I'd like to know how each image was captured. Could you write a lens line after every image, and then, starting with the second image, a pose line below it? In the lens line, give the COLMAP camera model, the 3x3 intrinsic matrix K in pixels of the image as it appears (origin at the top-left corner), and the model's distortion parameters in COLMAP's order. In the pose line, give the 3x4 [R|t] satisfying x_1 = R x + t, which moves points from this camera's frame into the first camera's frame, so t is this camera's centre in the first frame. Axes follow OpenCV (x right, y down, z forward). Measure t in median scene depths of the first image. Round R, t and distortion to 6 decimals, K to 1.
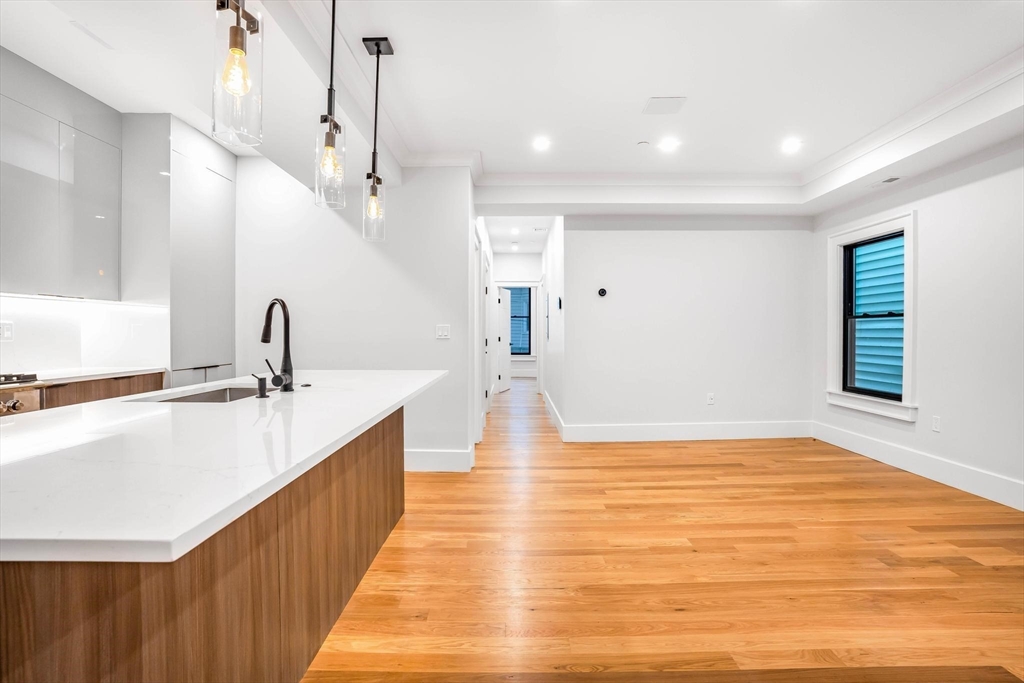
lens RADIAL K [[510.8, 0, 550.4], [0, 510.8, 340.6], [0, 0, 1]] dist [-0.089531, 0.044112]
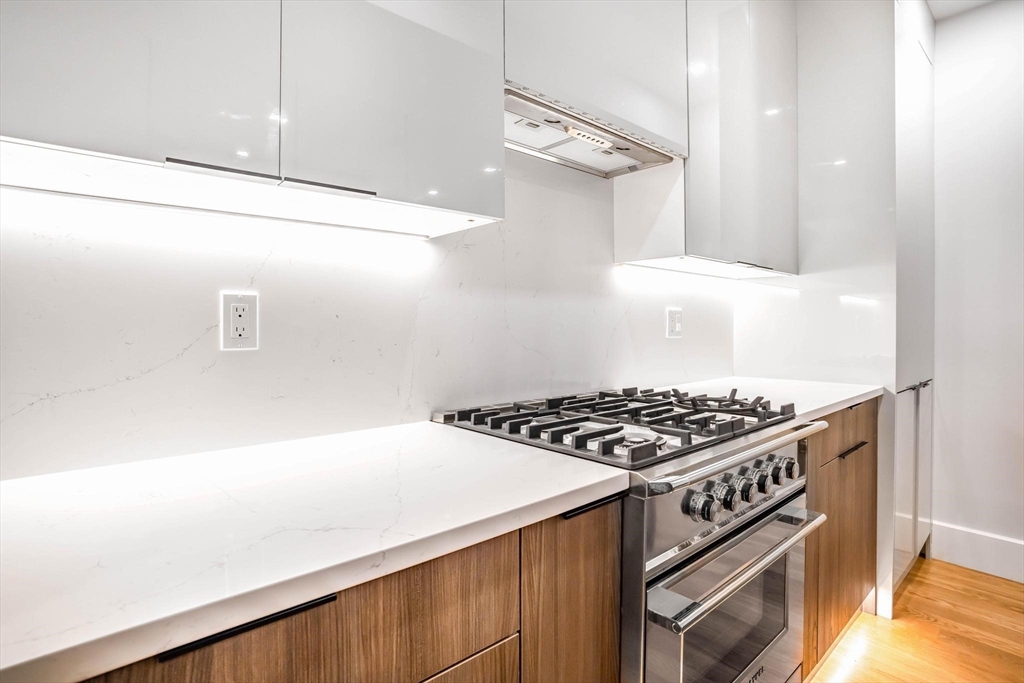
lens RADIAL K [[503.5, 0, 497.7], [0, 503.5, 331.7], [0, 0, 1]] dist [-0.067452, 0.026540]
pose [[0.596468, 0.006653, -0.802609, -0.753960], [-0.012402, 0.999923, -0.000928, -0.003003], [0.802541, 0.010507, 0.596505, 0.402503]]
